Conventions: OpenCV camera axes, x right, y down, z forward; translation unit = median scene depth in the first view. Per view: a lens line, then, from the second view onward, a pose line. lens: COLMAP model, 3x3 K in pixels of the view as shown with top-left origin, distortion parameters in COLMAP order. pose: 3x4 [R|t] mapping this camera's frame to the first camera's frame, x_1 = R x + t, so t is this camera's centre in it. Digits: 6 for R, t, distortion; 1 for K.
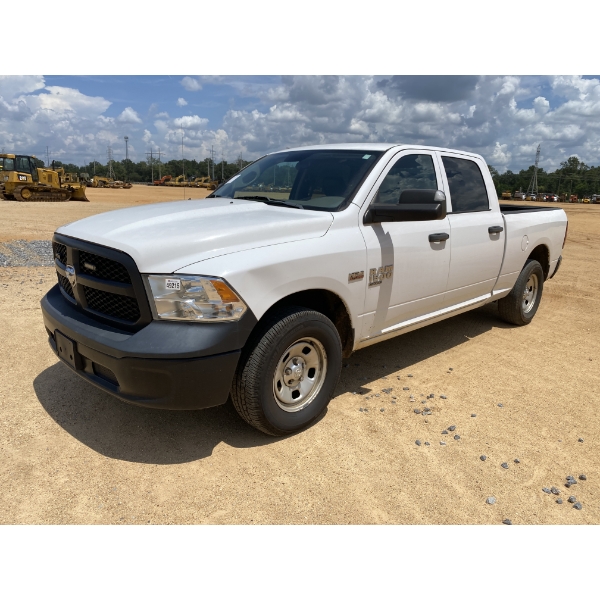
lens RADIAL K [[491.0, 0, 294.8], [0, 491.0, 300.7], [0, 0, 1]] dist [0.052046, -0.068713]
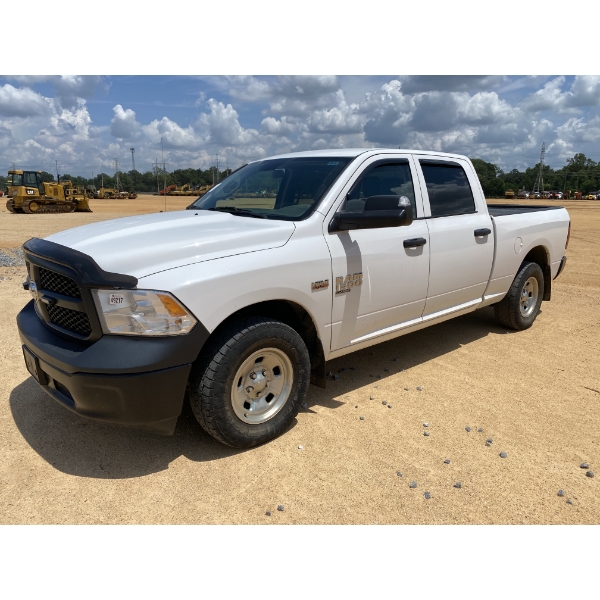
lens RADIAL K [[491.0, 0, 298.3], [0, 491.0, 304.6], [0, 0, 1]] dist [0.052046, -0.068713]
pose [[0.998018, -0.019673, -0.059779, 0.131834], [0.019671, 0.999806, -0.000624, -0.011373], [0.059779, -0.000553, 0.998211, 0.014879]]
